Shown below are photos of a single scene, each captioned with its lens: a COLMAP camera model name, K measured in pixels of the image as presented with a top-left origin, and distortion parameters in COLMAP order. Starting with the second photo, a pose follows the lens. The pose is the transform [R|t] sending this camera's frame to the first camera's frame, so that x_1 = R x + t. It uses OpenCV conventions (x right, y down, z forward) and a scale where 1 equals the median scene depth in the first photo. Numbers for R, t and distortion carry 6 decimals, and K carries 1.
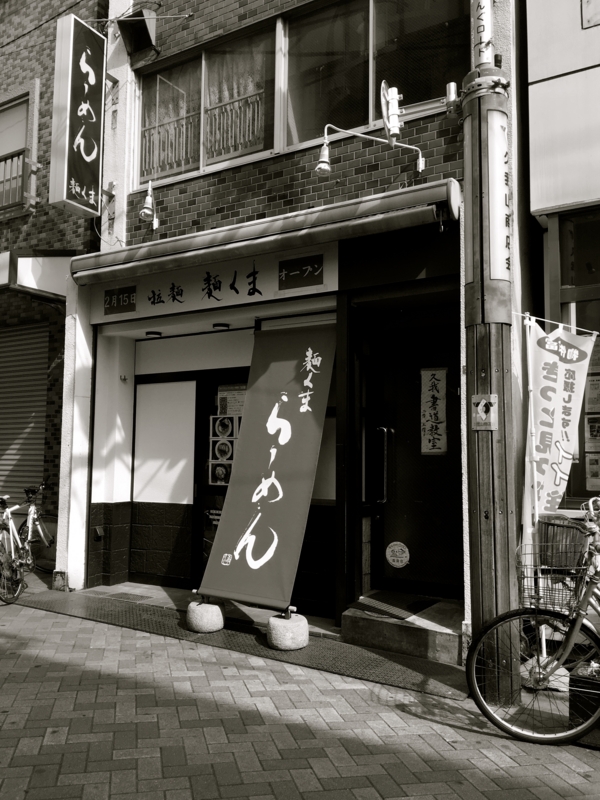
lens RADIAL K [[683.5, 0, 298.5], [0, 683.5, 397.6], [0, 0, 1]] dist [0.050795, -0.103005]
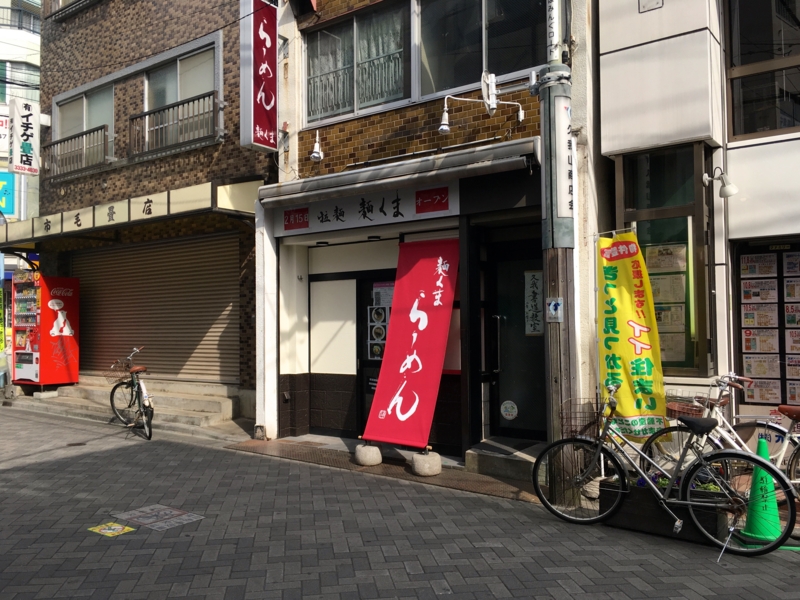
lens RADIAL K [[680.9, 0, 401.6], [0, 680.9, 301.1], [0, 0, 1]] dist [-0.014682, -0.001906]
pose [[0.996354, -0.022027, -0.082419, 0.049195], [0.026271, 0.998365, 0.050769, -0.056671], [0.081166, -0.052750, 0.995304, -0.329451]]
